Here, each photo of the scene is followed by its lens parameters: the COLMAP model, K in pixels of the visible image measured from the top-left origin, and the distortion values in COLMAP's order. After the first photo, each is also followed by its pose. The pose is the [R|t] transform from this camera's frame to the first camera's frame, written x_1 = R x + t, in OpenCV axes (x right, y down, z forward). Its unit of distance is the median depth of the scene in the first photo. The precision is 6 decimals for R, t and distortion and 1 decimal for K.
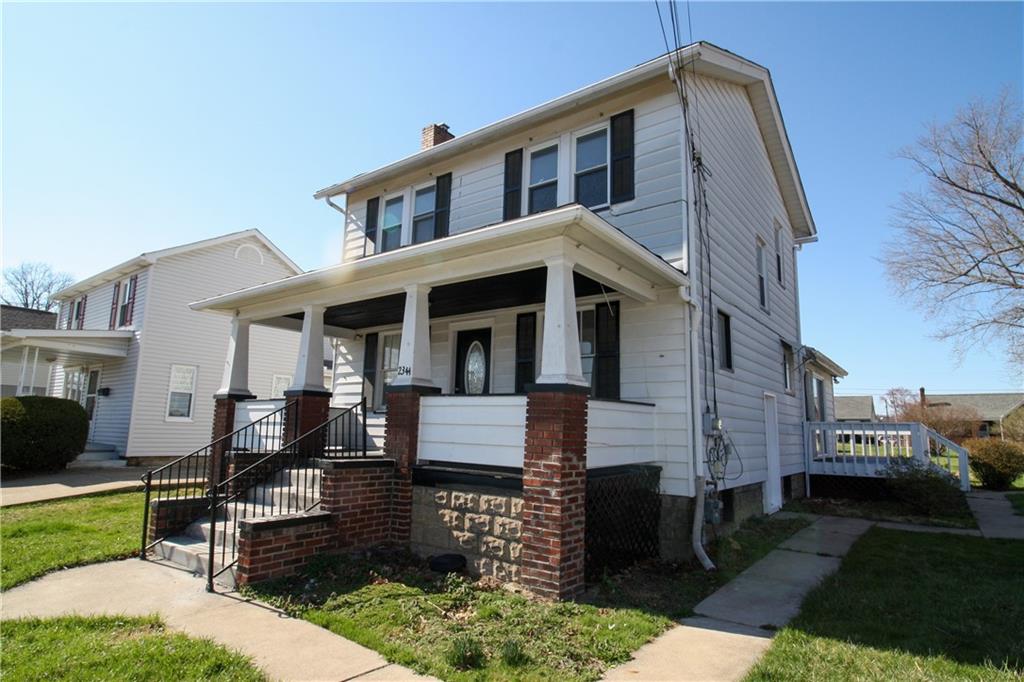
lens RADIAL K [[561.1, 0, 512.0], [0, 561.1, 341.0], [0, 0, 1]] dist [-0.000936, -0.000050]
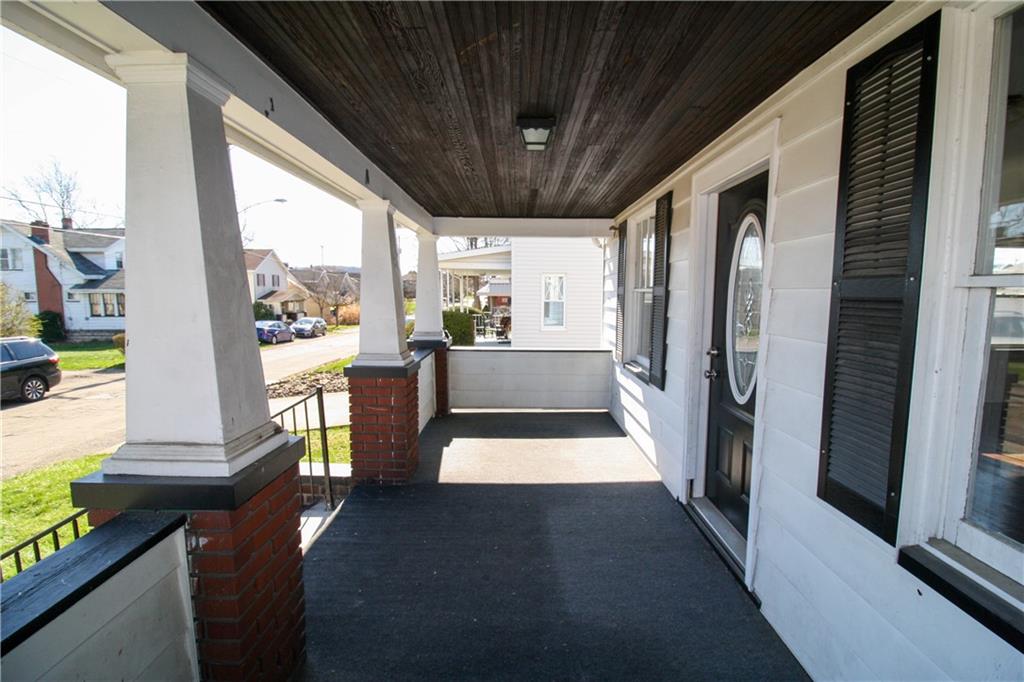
lens RADIAL K [[477.9, 0, 521.9], [0, 477.9, 342.1], [0, 0, 1]] dist [-0.001569, -0.014291]
pose [[0.601120, 0.061434, -0.796794, 0.079513], [0.138450, 0.973959, 0.179544, 0.003547], [0.787074, -0.218244, 0.576961, 0.704341]]
